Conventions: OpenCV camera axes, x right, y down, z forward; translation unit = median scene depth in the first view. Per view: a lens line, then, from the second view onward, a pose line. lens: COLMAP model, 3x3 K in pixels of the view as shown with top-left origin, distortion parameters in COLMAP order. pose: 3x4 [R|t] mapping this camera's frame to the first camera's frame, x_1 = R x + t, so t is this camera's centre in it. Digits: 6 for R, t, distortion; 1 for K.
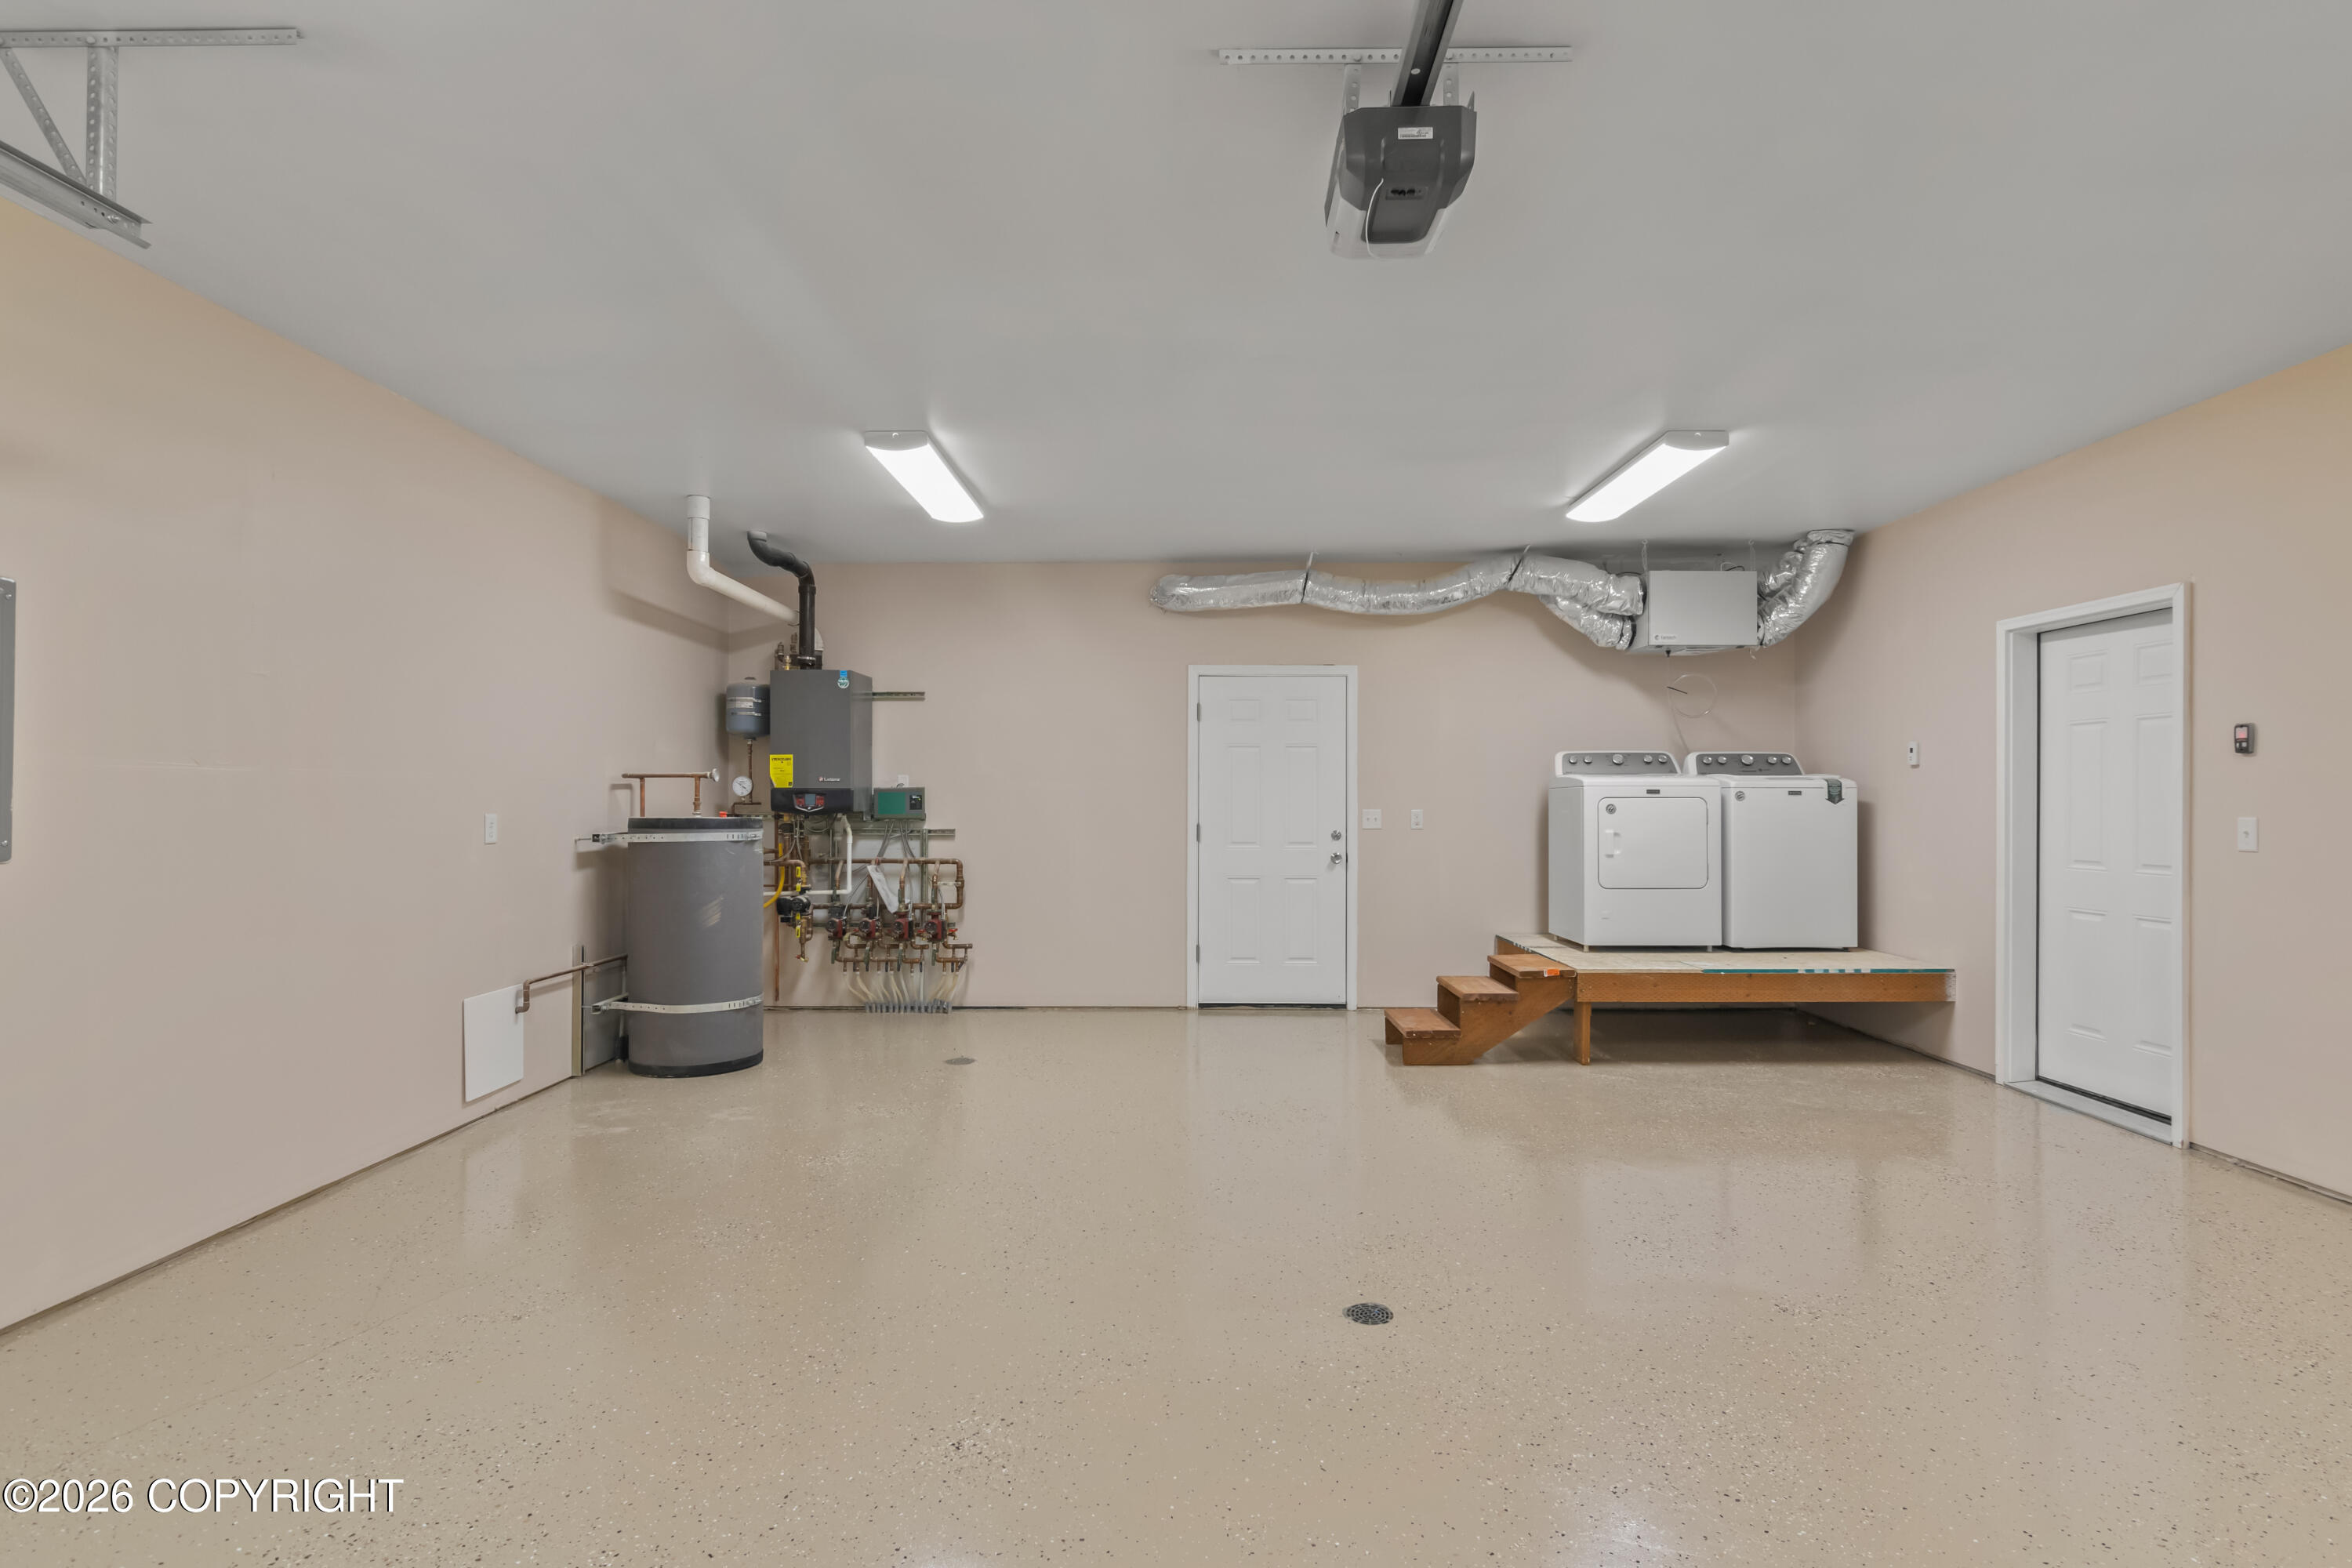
lens RADIAL K [[1210.9, 0, 1189.4], [0, 1210.9, 794.9], [0, 0, 1]] dist [-0.001569, -0.000179]
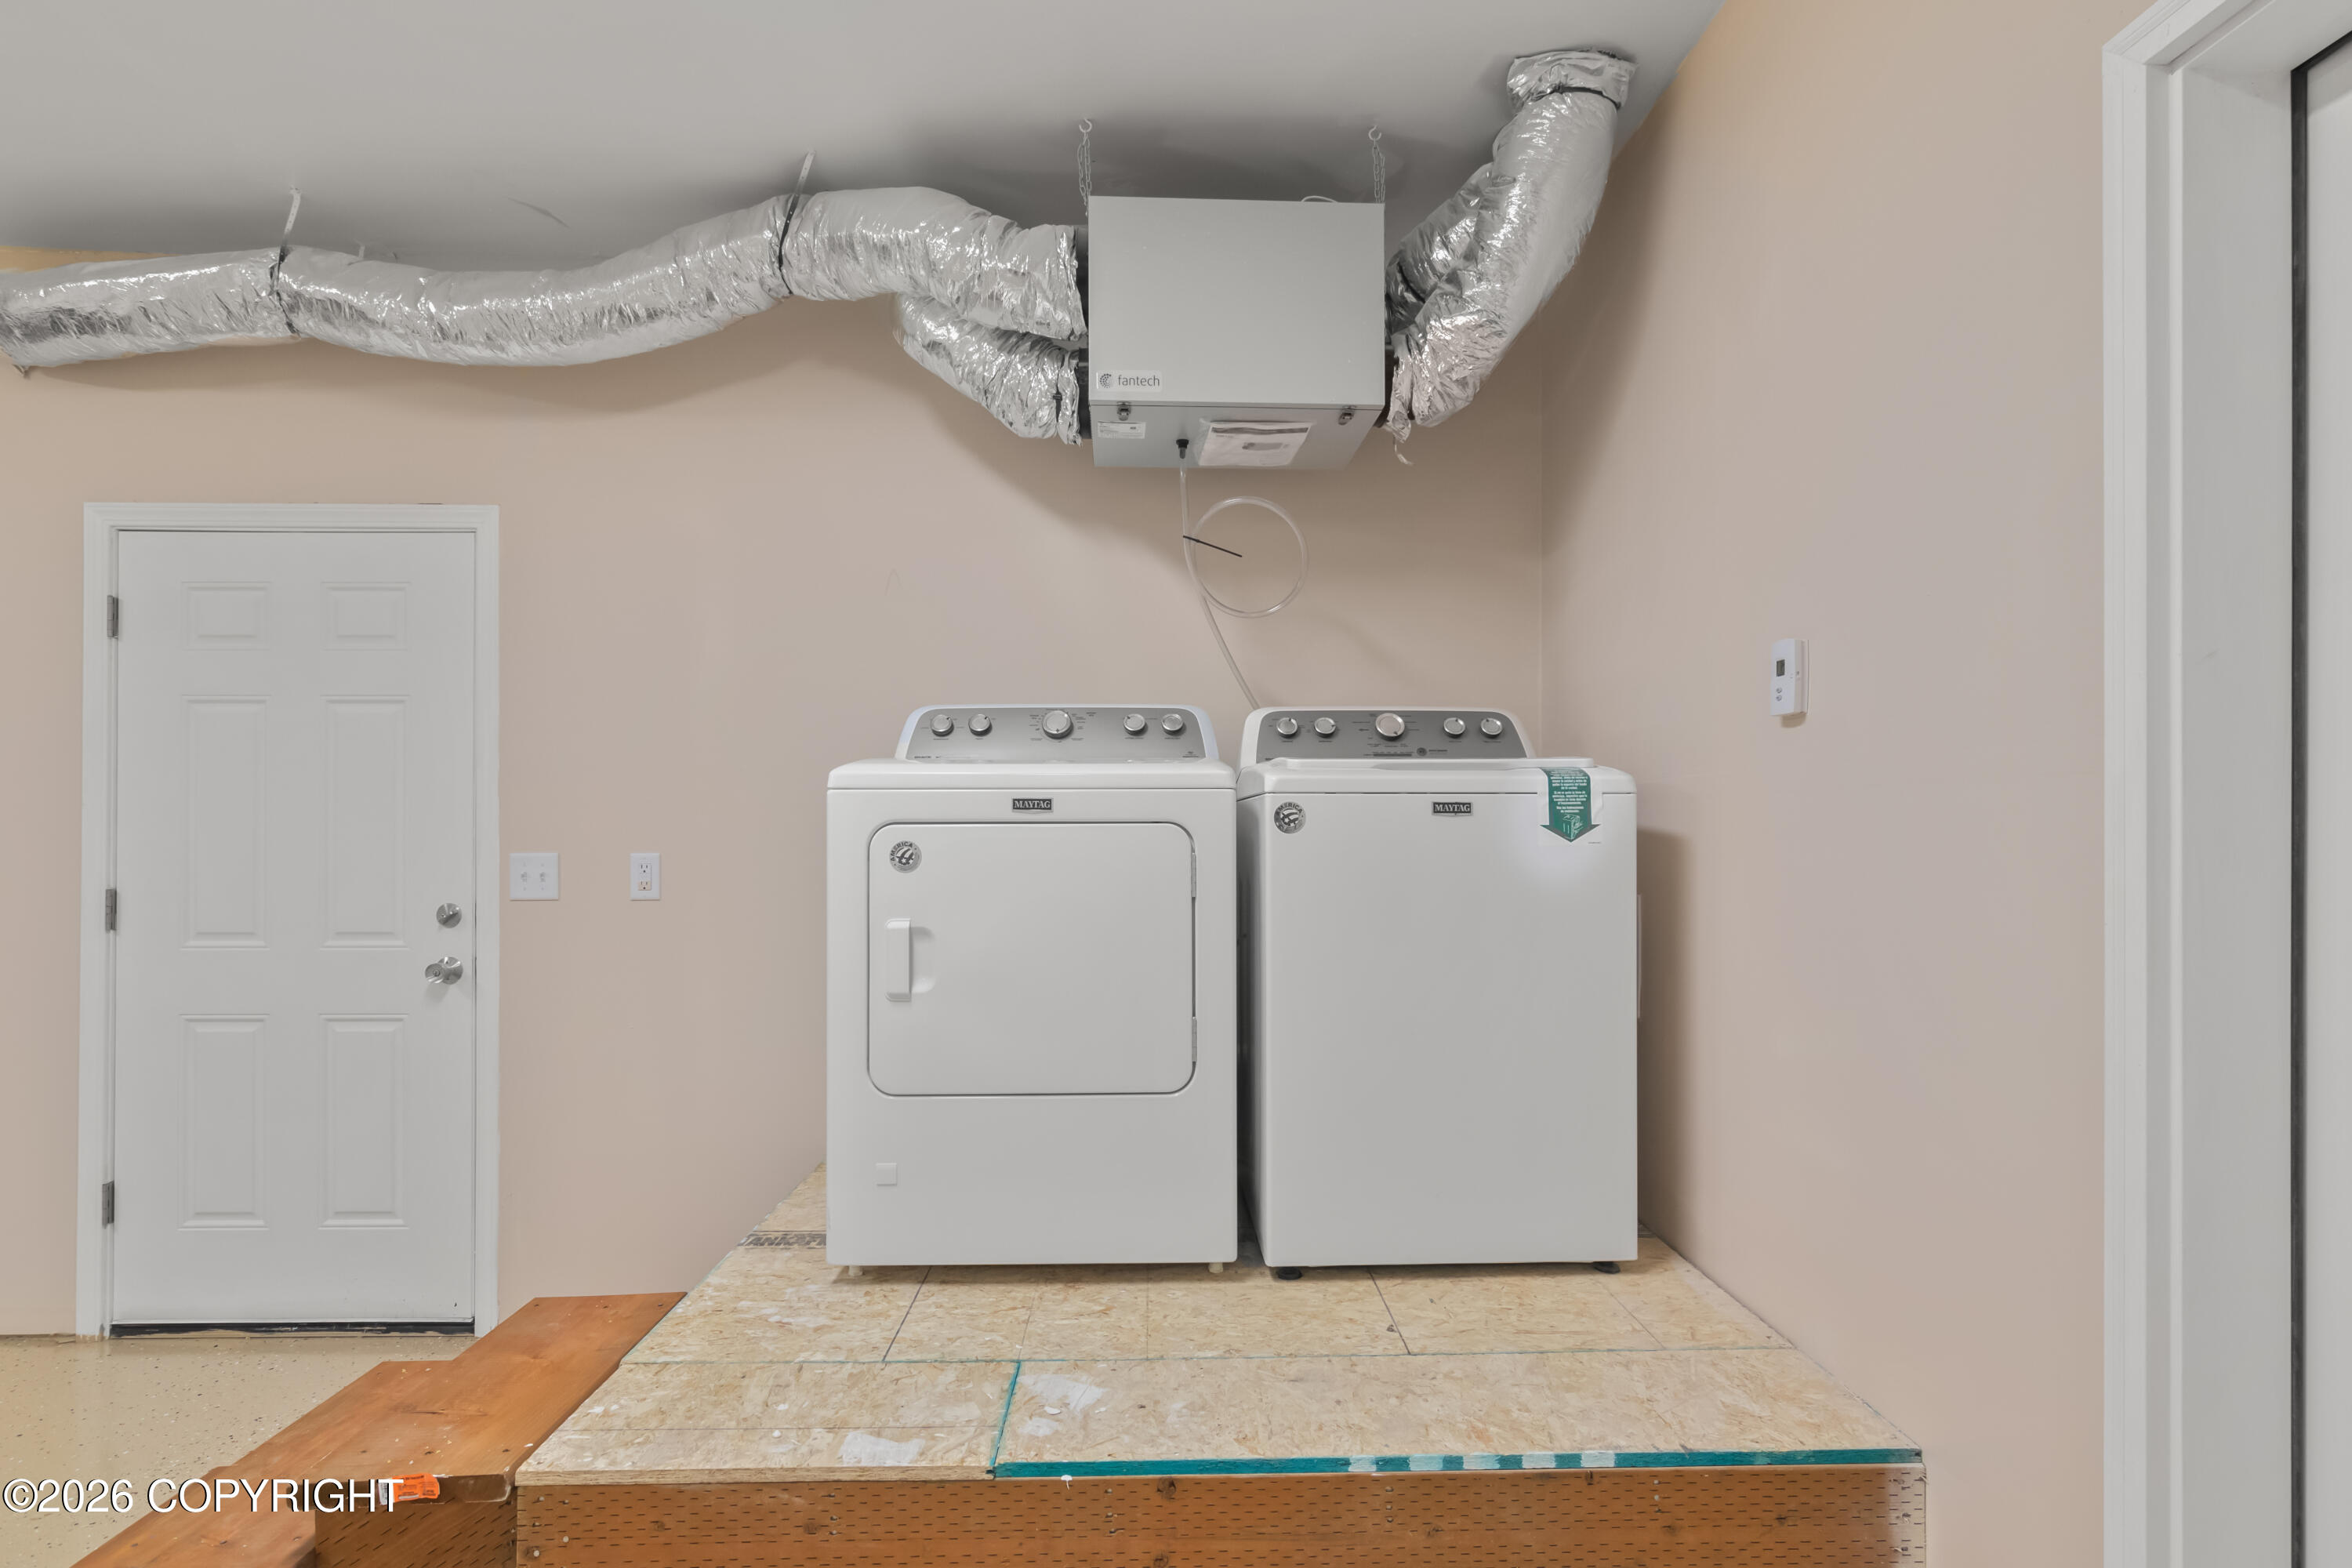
lens RADIAL K [[1222.8, 0, 1179.0], [0, 1222.8, 818.8], [0, 0, 1]] dist [-0.001015, -0.000420]
pose [[0.999704, -0.001197, 0.024285, 0.392701], [0.001298, 0.999990, -0.004162, 0.002550], [-0.024280, 0.004192, 0.999696, 0.623904]]
